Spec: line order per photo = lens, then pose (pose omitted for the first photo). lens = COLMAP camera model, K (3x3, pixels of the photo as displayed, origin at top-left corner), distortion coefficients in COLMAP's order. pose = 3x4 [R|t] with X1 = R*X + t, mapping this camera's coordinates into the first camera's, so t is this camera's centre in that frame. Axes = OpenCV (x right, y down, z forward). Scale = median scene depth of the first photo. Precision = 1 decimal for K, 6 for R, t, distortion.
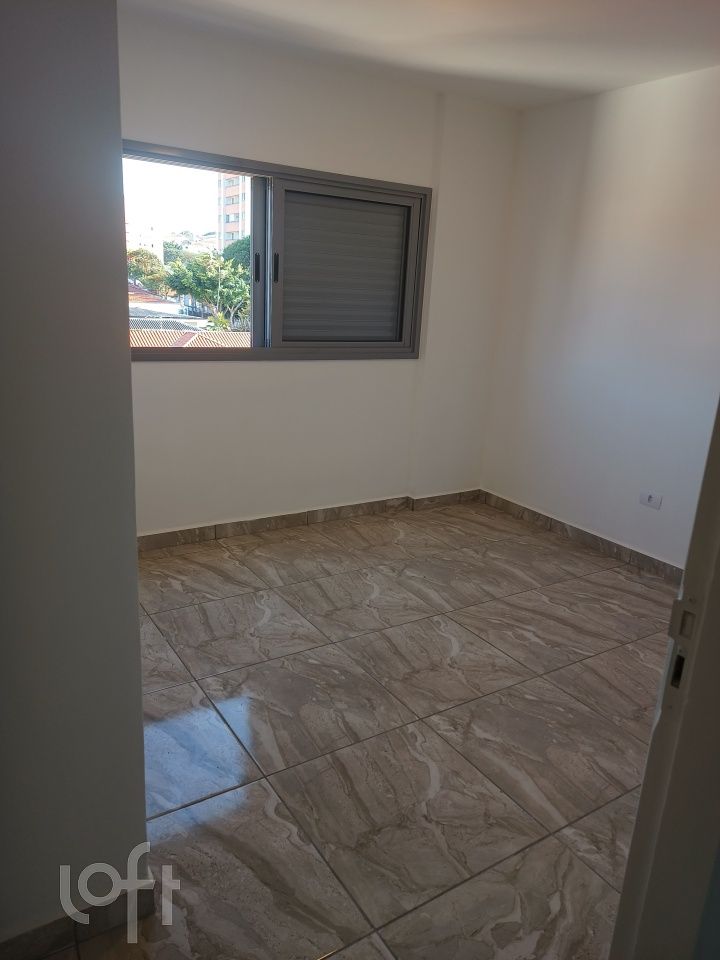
lens RADIAL K [[691.9, 0, 357.3], [0, 691.9, 472.4], [0, 0, 1]] dist [0.003401, -0.006547]
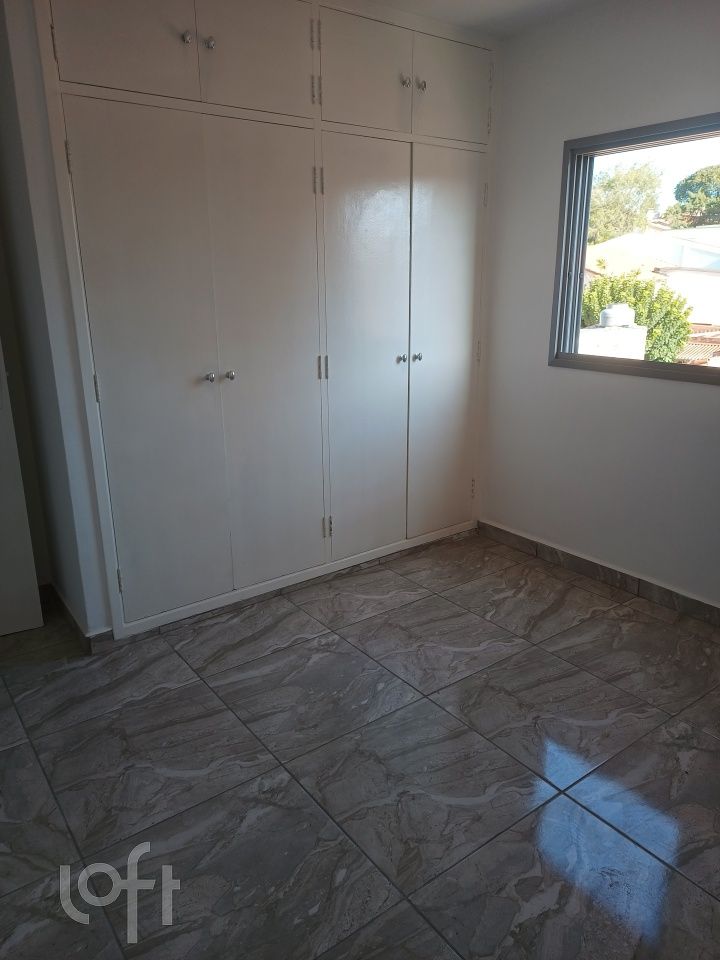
lens RADIAL K [[691.9, 0, 367.8], [0, 691.9, 479.0], [0, 0, 1]] dist [0.003401, -0.006547]
pose [[0.067556, 0.229564, -0.970946, 0.603248], [-0.253531, 0.945175, 0.205831, -0.137314], [0.964965, 0.232260, 0.122054, 0.629292]]
